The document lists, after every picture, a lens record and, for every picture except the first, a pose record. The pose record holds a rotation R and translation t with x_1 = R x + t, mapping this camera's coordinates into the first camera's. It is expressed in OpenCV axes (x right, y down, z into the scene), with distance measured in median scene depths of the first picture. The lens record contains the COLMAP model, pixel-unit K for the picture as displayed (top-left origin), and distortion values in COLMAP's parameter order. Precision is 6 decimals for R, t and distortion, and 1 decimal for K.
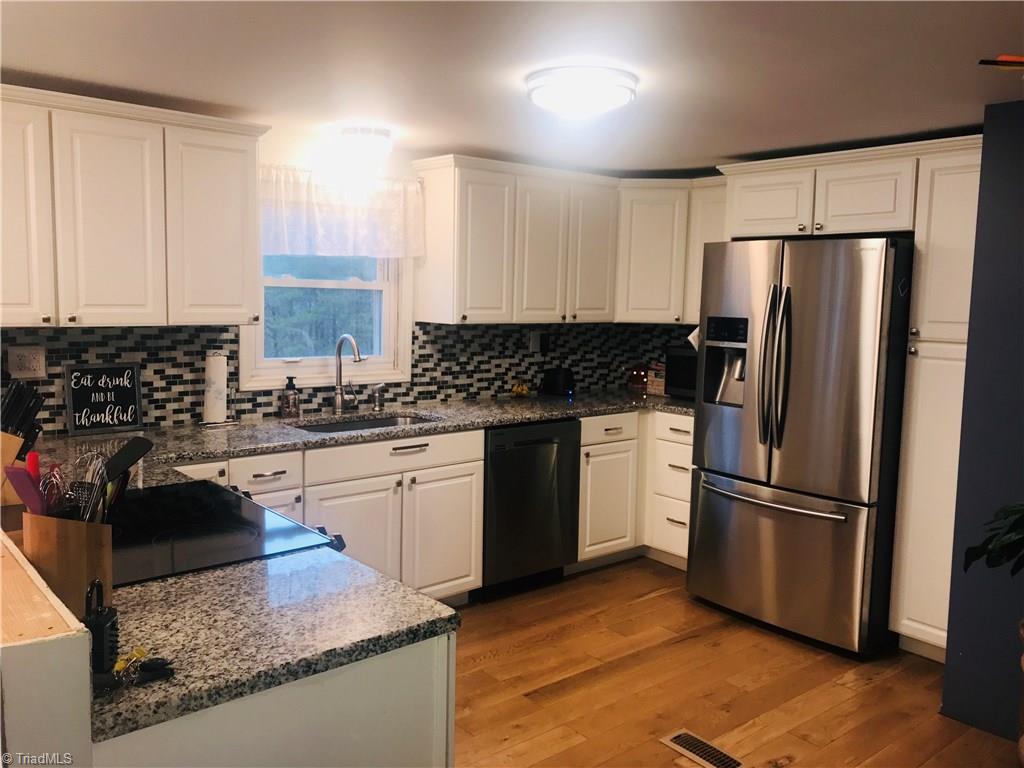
lens RADIAL K [[824.9, 0, 512.0], [0, 824.9, 384.0], [0, 0, 1]] dist [-0.034953, -0.002593]
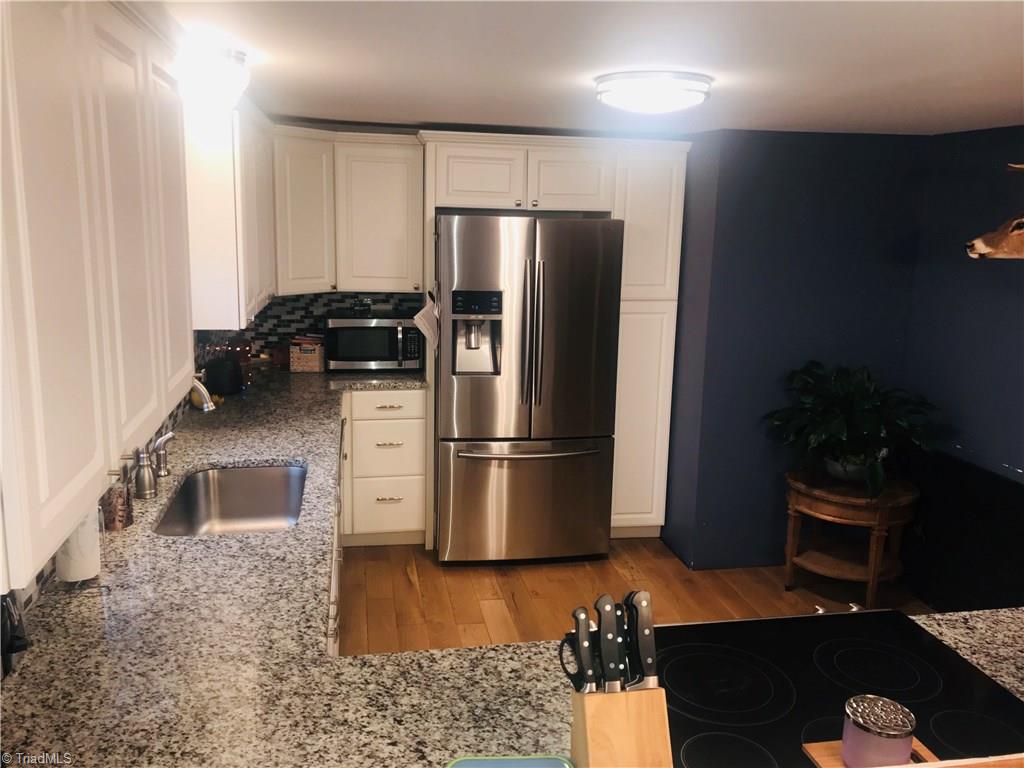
lens RADIAL K [[824.9, 0, 512.0], [0, 824.9, 384.0], [0, 0, 1]] dist [-0.034953, -0.002593]
pose [[0.476177, -0.180431, 0.860640, -0.635199], [0.077641, 0.983527, 0.163237, -0.133920], [-0.875915, -0.010909, 0.482342, 0.477200]]
